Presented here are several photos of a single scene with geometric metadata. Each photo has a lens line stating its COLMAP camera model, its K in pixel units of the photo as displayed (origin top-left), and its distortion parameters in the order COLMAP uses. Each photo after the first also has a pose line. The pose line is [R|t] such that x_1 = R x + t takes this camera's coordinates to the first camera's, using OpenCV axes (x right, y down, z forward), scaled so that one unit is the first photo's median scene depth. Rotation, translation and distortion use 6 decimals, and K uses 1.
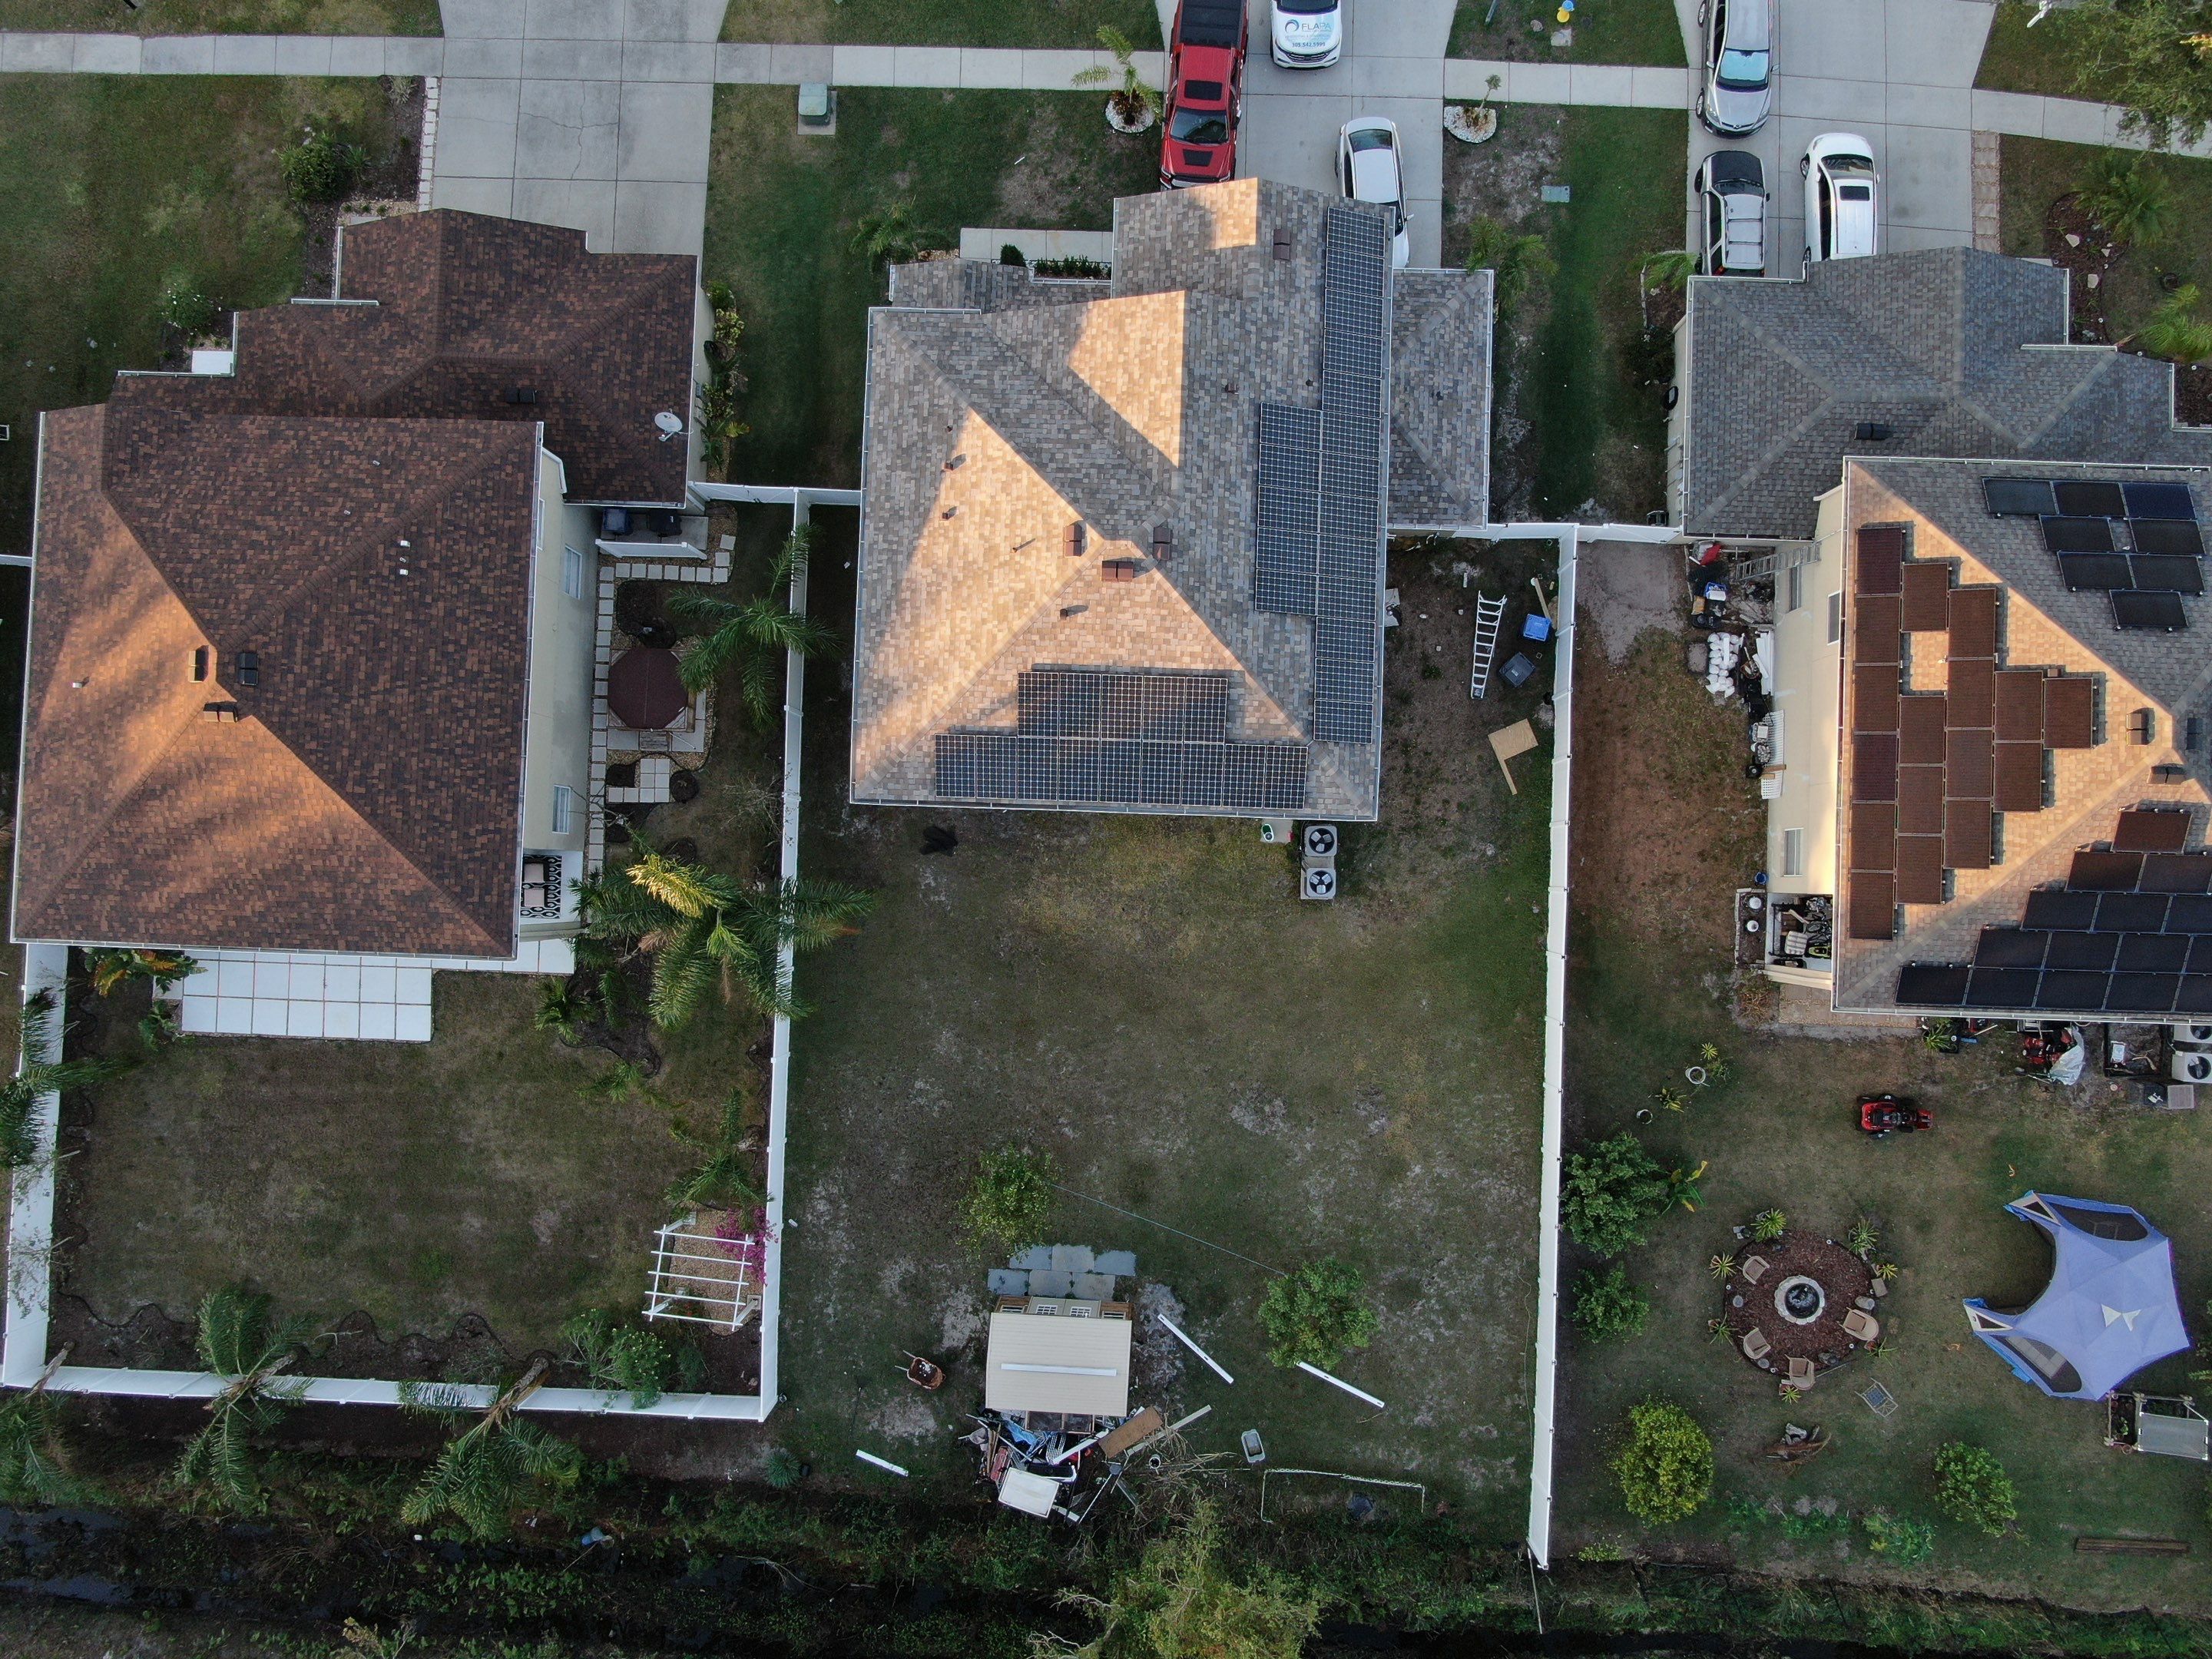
lens RADIAL K [[1700.5, 0, 1105.2], [0, 1700.5, 830.1], [0, 0, 1]] dist [-0.028450, 0.011925]
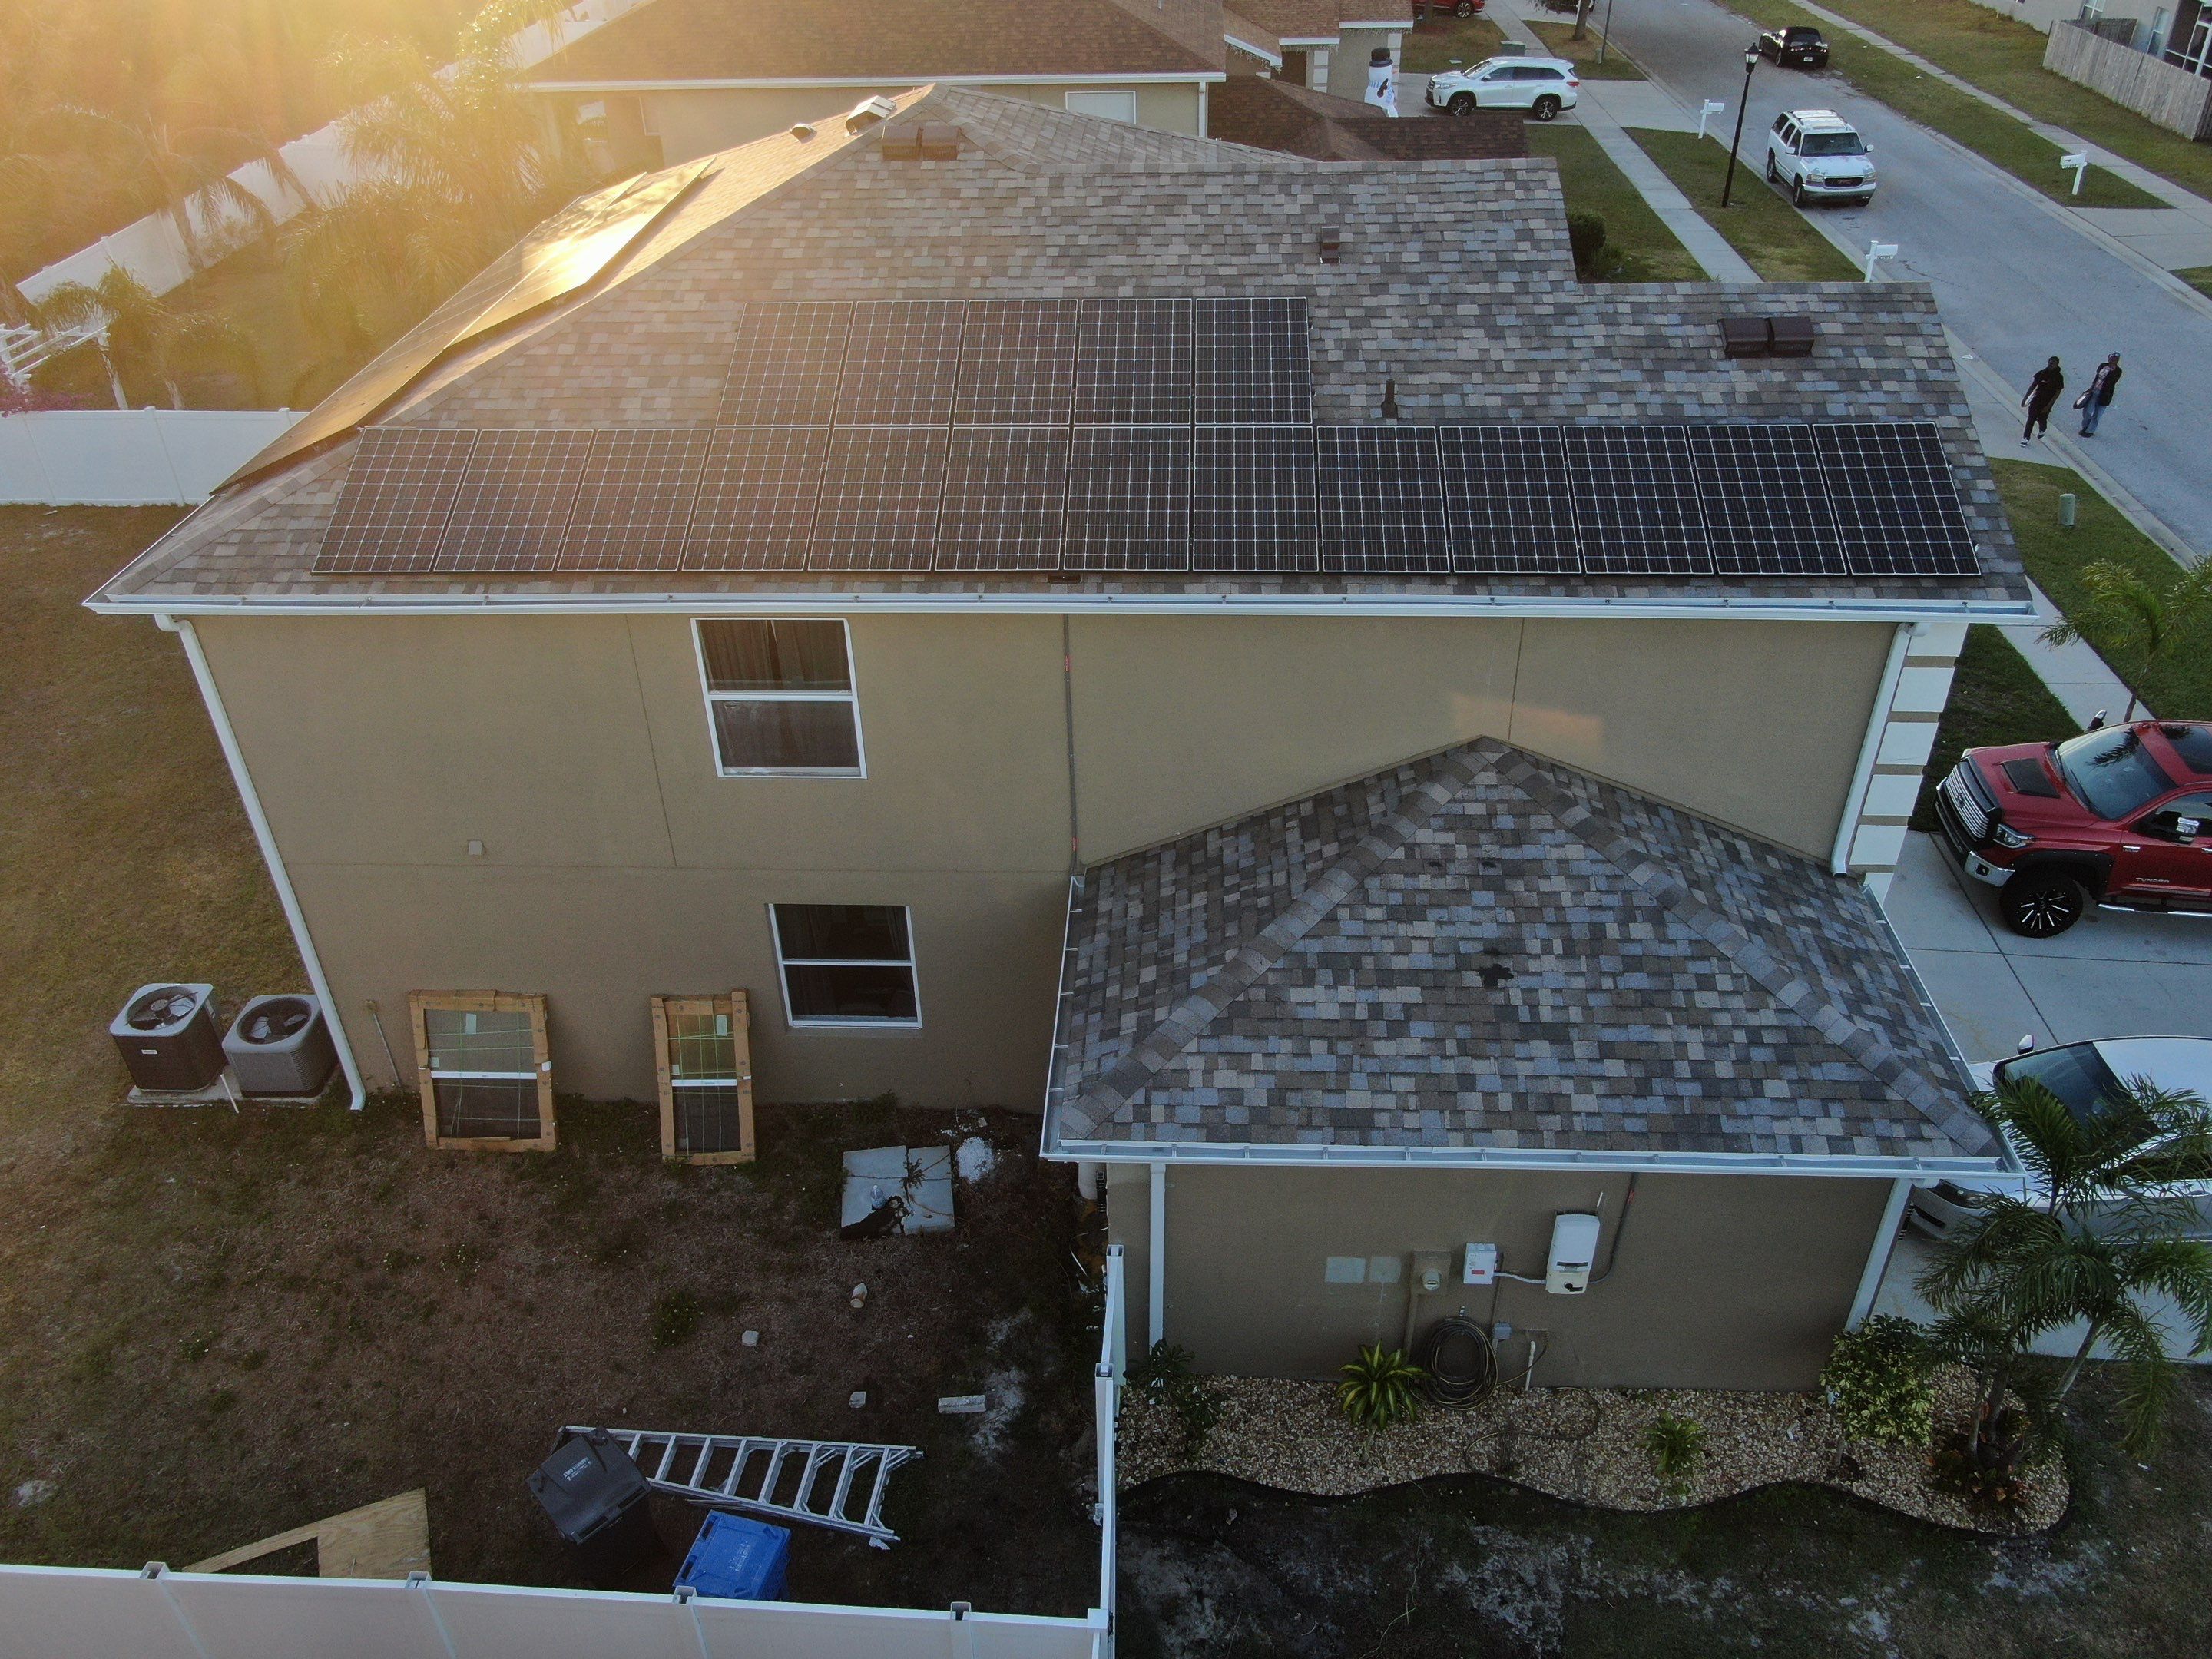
lens RADIAL K [[1688.1, 0, 1110.9], [0, 1688.1, 830.0], [0, 0, 1]] dist [-0.027103, 0.013918]
pose [[-0.012101, 0.588176, -0.808642, 0.449326], [-0.998514, 0.035860, 0.041026, -0.217803], [0.053128, 0.807937, 0.586869, 0.865758]]
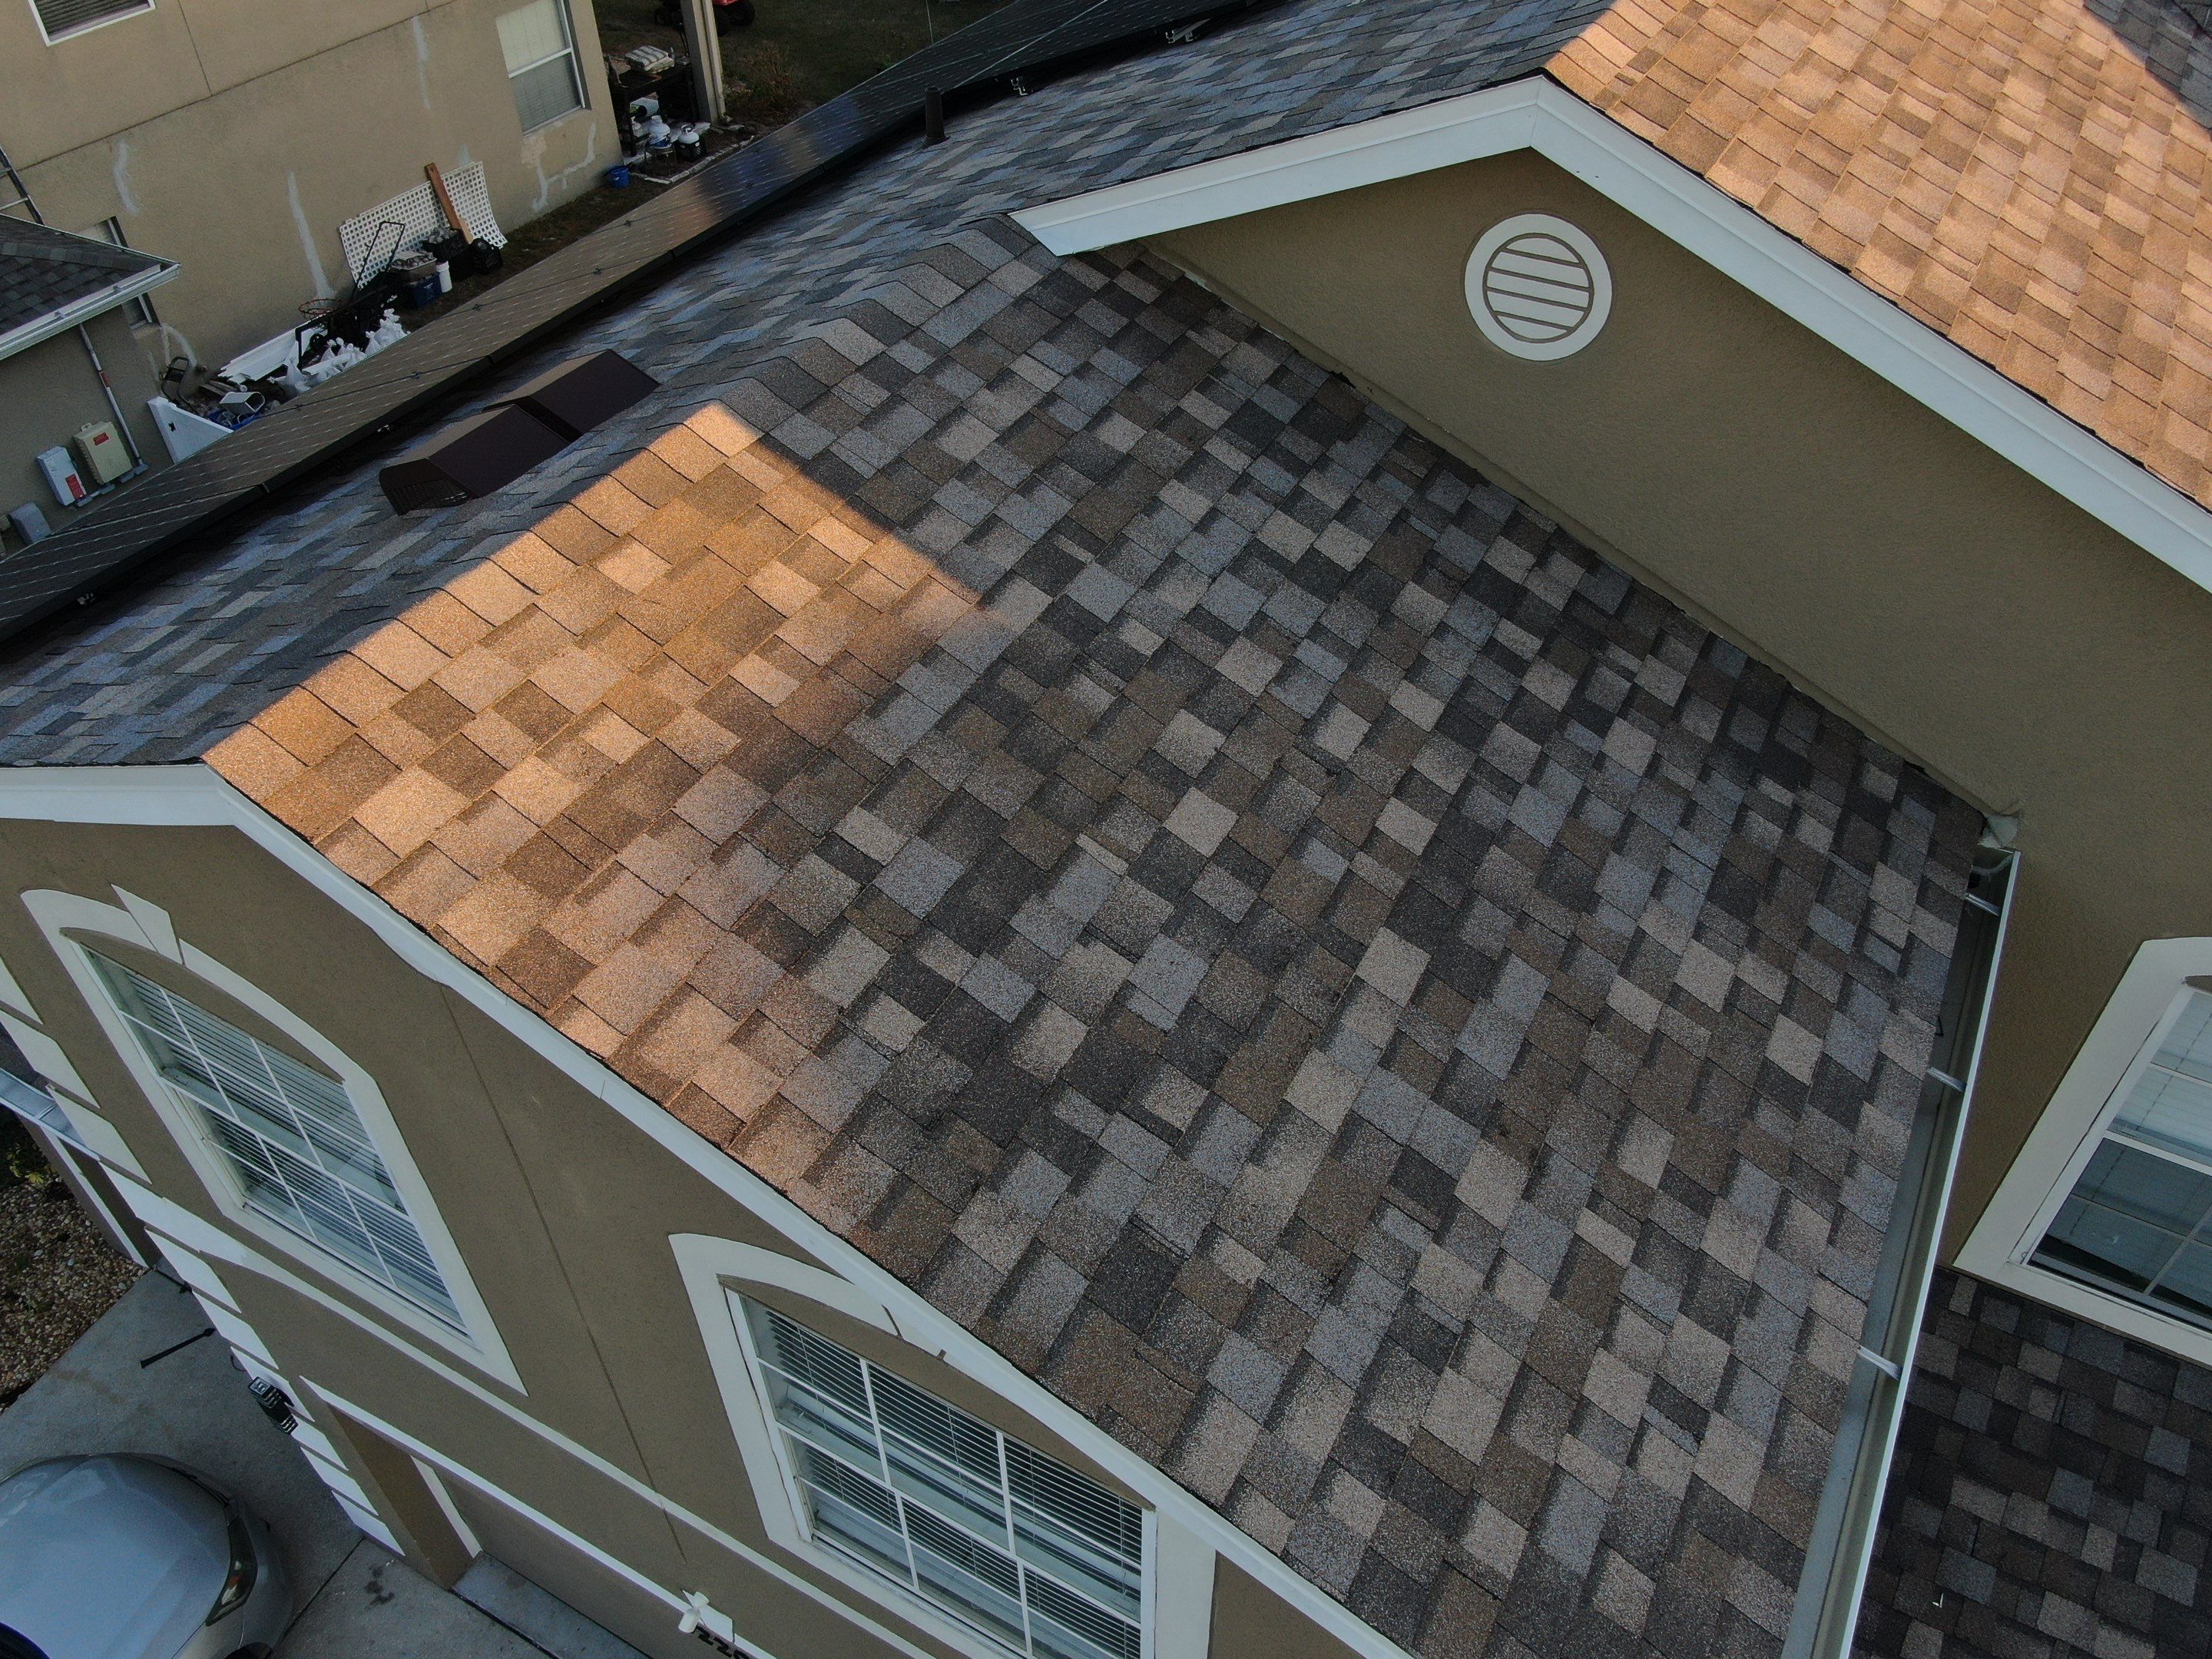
lens RADIAL K [[1693.1, 0, 1113.2], [0, 1693.1, 828.4], [0, 0, 1]] dist [-0.019591, 0.009600]
pose [[-0.893664, -0.276338, 0.353556, 0.019745], [0.448315, -0.583940, 0.676777, -0.418903], [0.019436, 0.763316, 0.645733, 0.941050]]
